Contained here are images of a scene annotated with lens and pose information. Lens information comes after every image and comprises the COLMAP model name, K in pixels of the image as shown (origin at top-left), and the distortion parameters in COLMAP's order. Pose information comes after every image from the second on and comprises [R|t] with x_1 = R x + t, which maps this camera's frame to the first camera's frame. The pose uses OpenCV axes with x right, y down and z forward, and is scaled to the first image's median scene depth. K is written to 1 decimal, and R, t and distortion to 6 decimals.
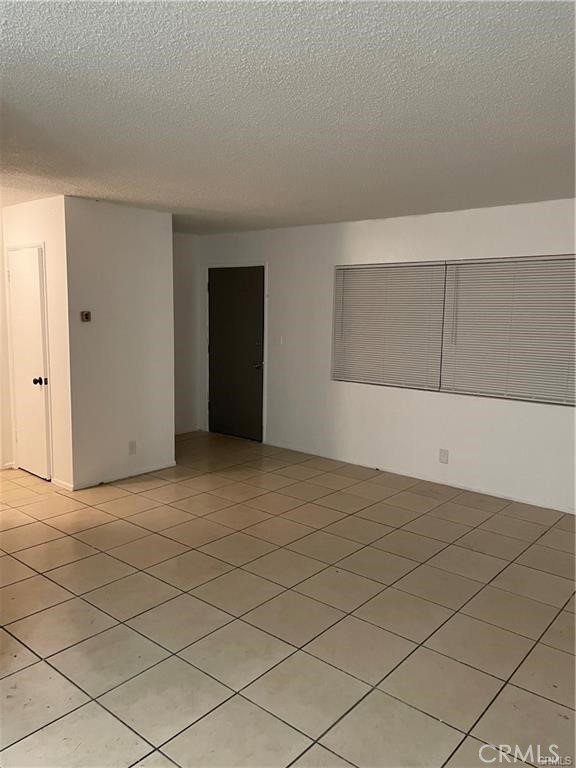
lens RADIAL K [[579.6, 0, 288.2], [0, 579.6, 379.4], [0, 0, 1]] dist [0.108412, -0.124338]
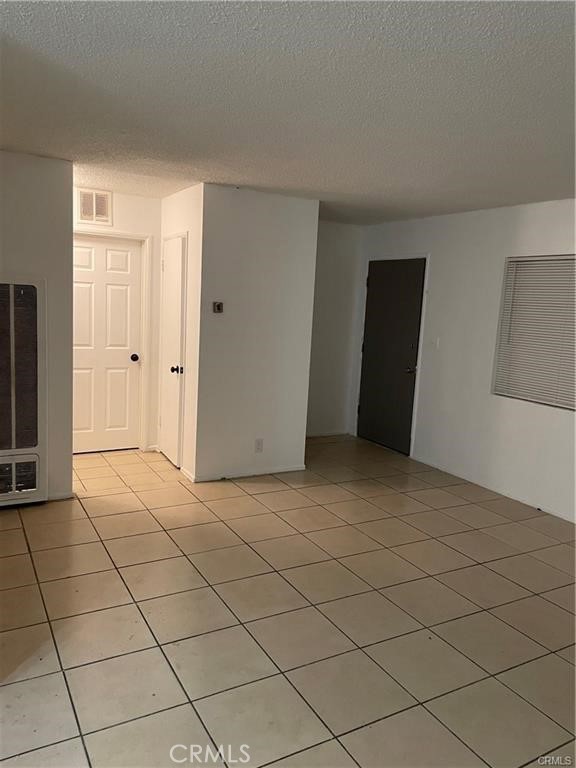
lens RADIAL K [[583.9, 0, 286.2], [0, 583.9, 377.1], [0, 0, 1]] dist [0.115747, -0.118644]
pose [[0.938406, 0.079332, -0.336305, 0.087987], [-0.079542, 0.996744, 0.013174, -0.011375], [0.336255, 0.014388, 0.941661, 0.104261]]
